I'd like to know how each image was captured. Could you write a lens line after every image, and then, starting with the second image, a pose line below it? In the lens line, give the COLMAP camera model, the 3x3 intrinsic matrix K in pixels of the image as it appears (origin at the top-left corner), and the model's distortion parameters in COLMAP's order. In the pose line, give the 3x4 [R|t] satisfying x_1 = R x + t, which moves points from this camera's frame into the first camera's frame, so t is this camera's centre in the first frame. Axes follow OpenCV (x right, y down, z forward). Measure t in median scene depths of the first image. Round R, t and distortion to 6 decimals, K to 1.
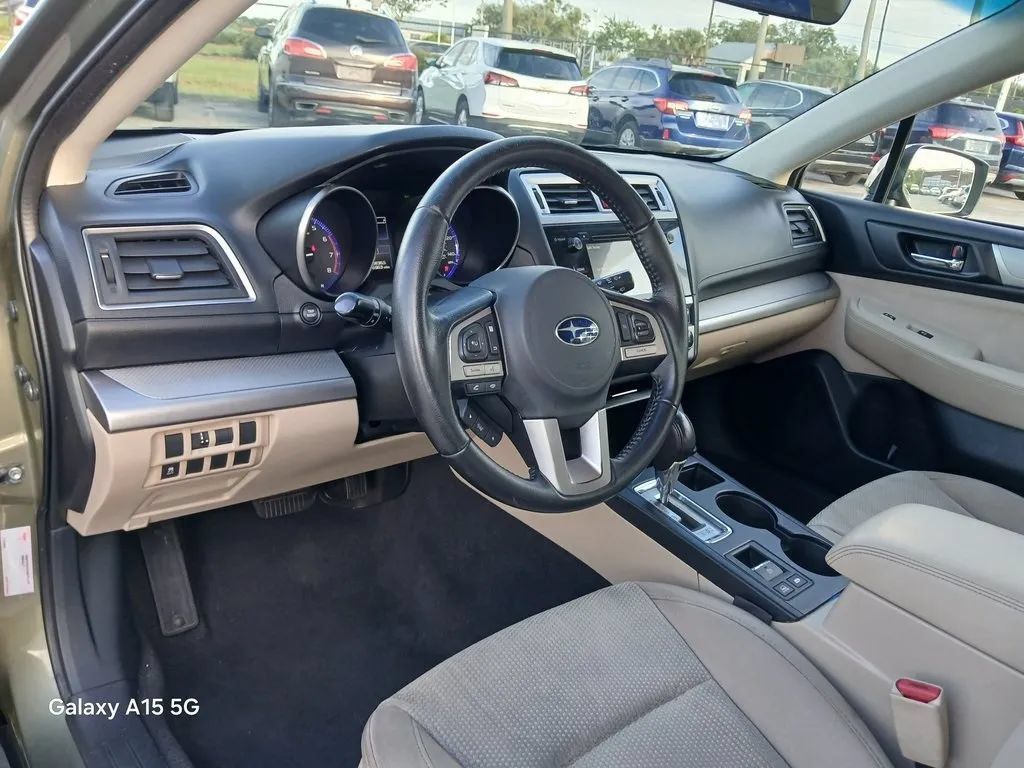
lens RADIAL K [[824.5, 0, 512.0], [0, 824.5, 384.0], [0, 0, 1]] dist [-0.048138, -0.001319]
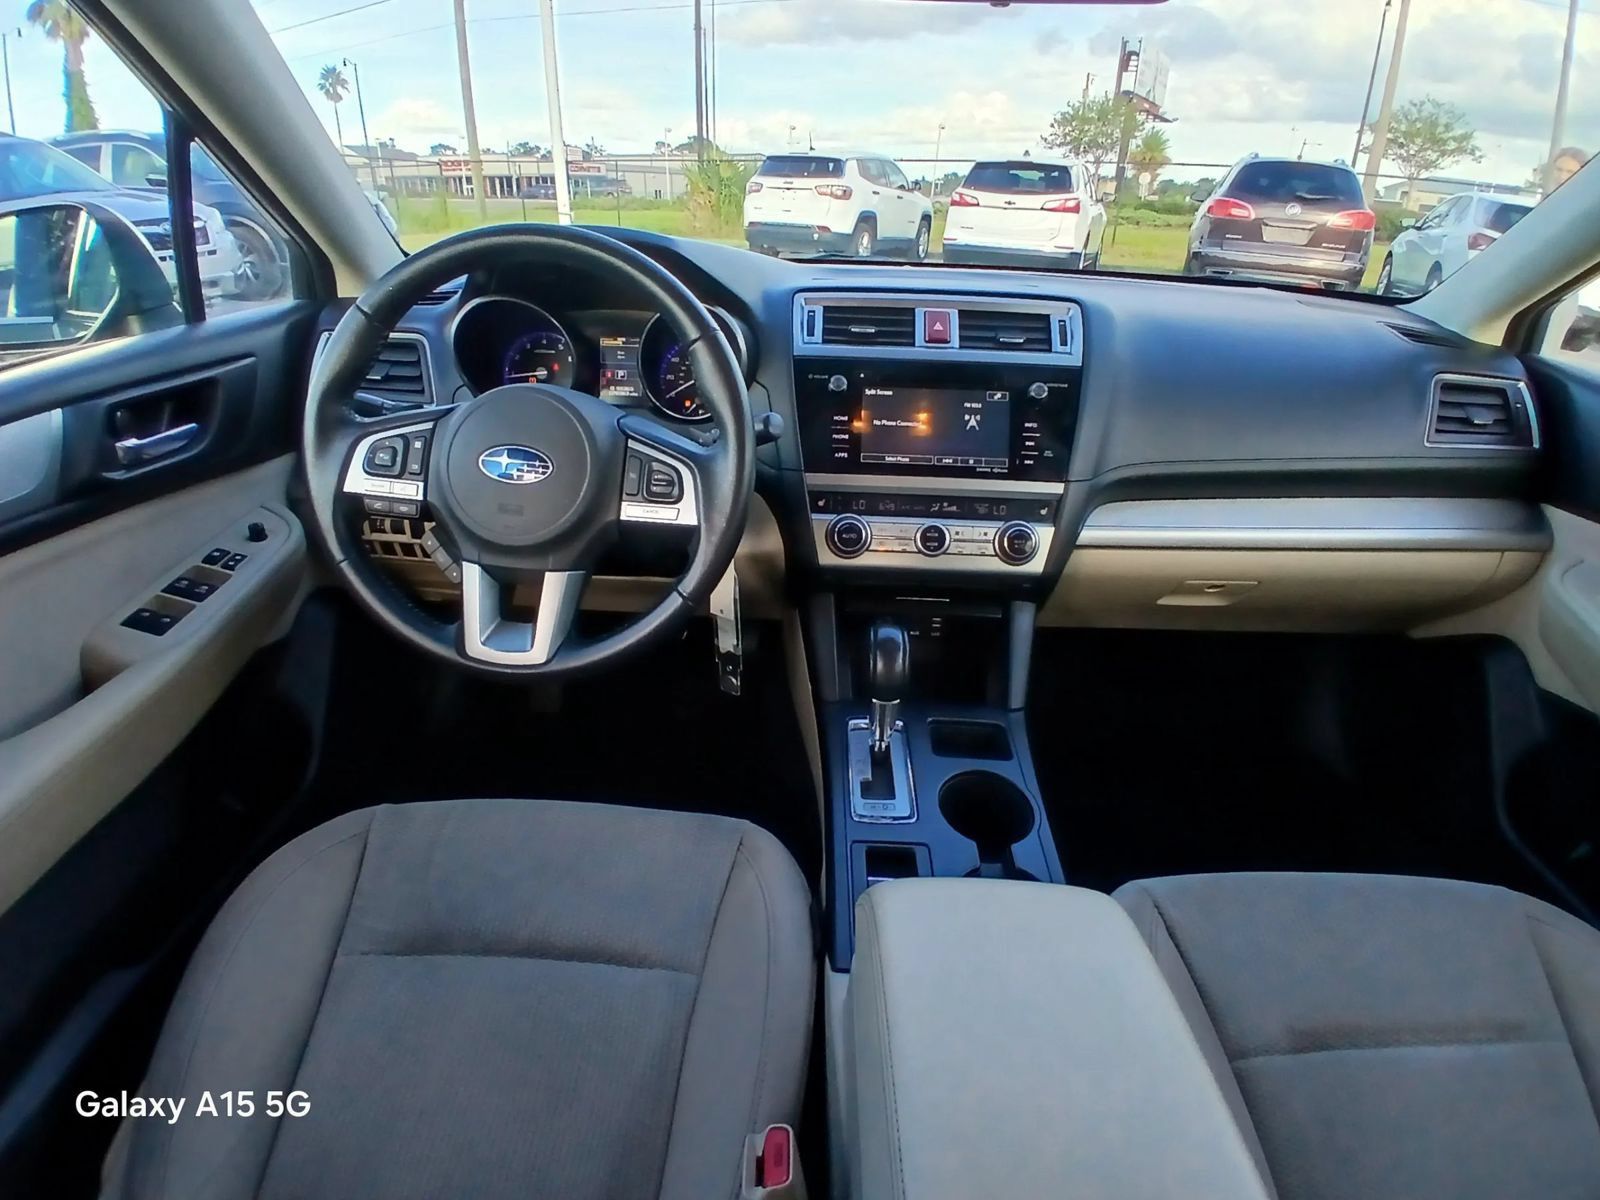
lens RADIAL K [[791.8, 0, 795.2], [0, 791.8, 608.7], [0, 0, 1]] dist [-0.001345, -0.039414]
pose [[0.721109, 0.239201, -0.650219, 0.375842], [-0.197345, 0.970547, 0.138182, -0.040619], [0.664122, 0.028673, 0.747074, 0.282013]]
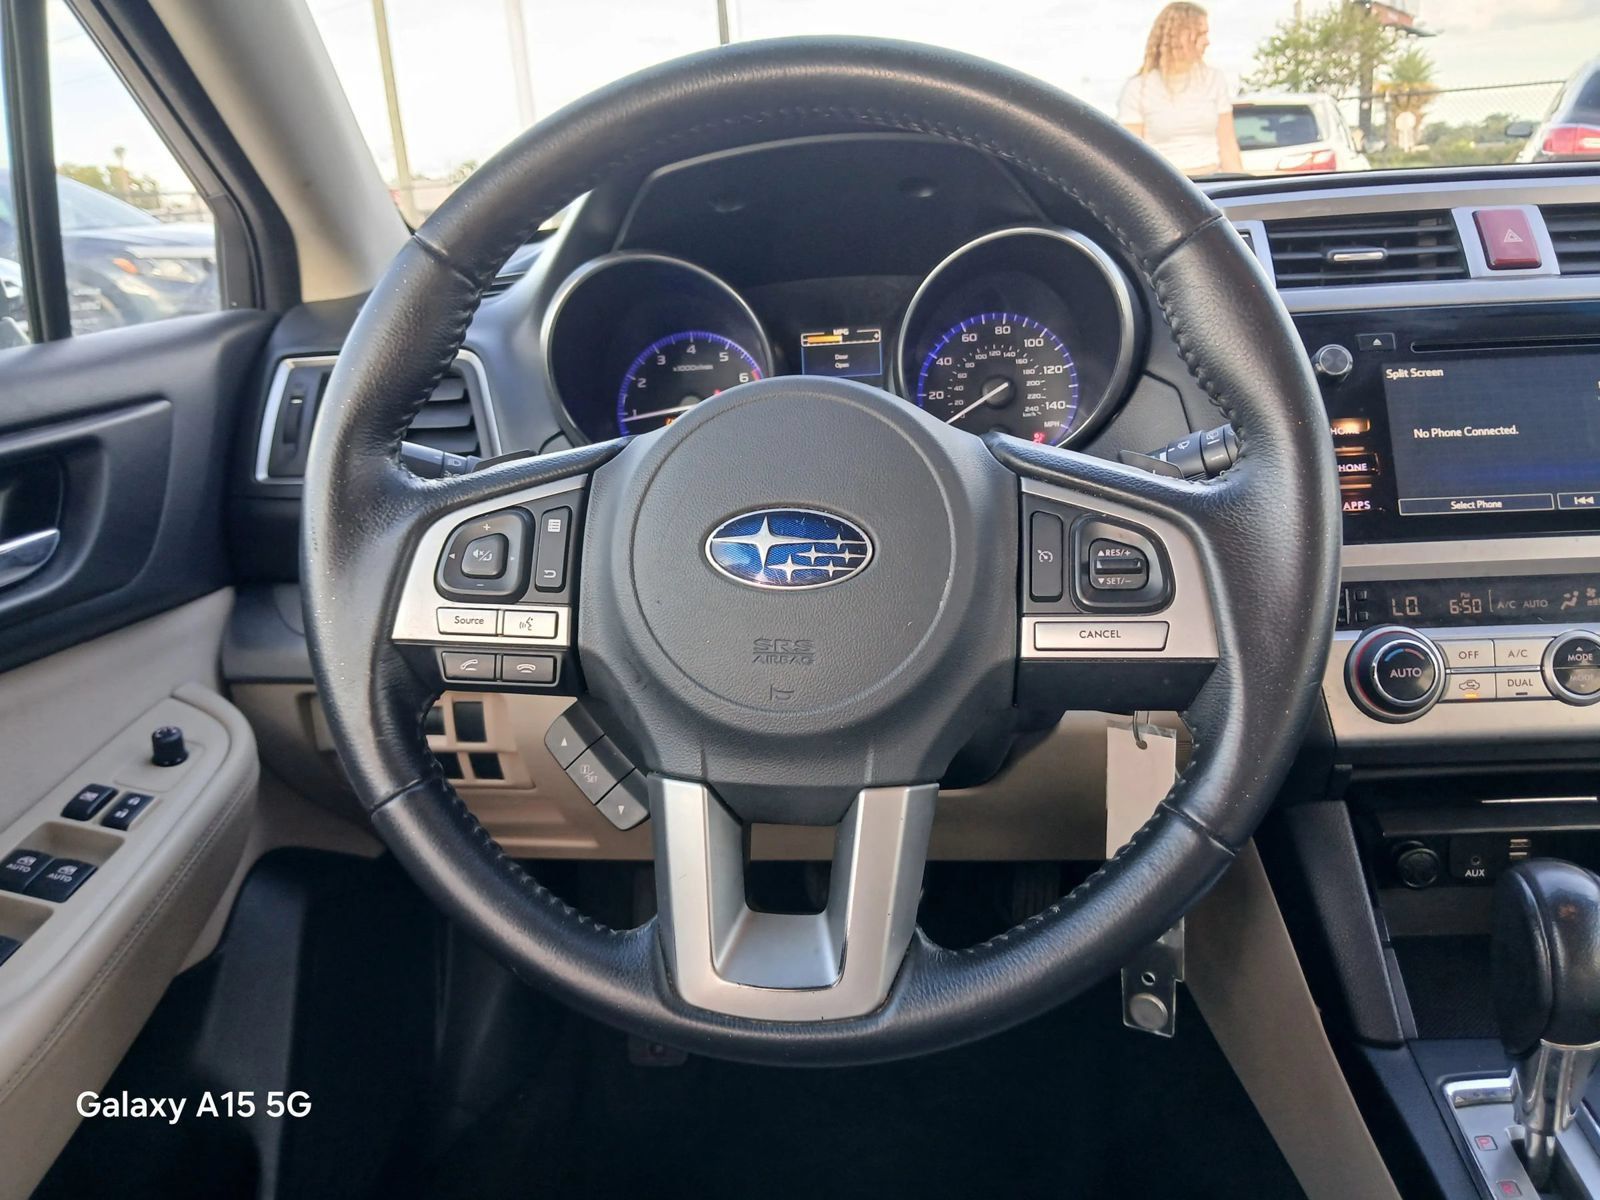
lens RADIAL K [[1256.4, 0, 793.3], [0, 1256.4, 630.8], [0, 0, 1]] dist [0.030392, -0.093762]
pose [[0.673486, 0.082884, -0.734539, 0.221301], [-0.126672, 0.991936, -0.004215, -0.012593], [0.728266, 0.095884, 0.678554, 0.297231]]
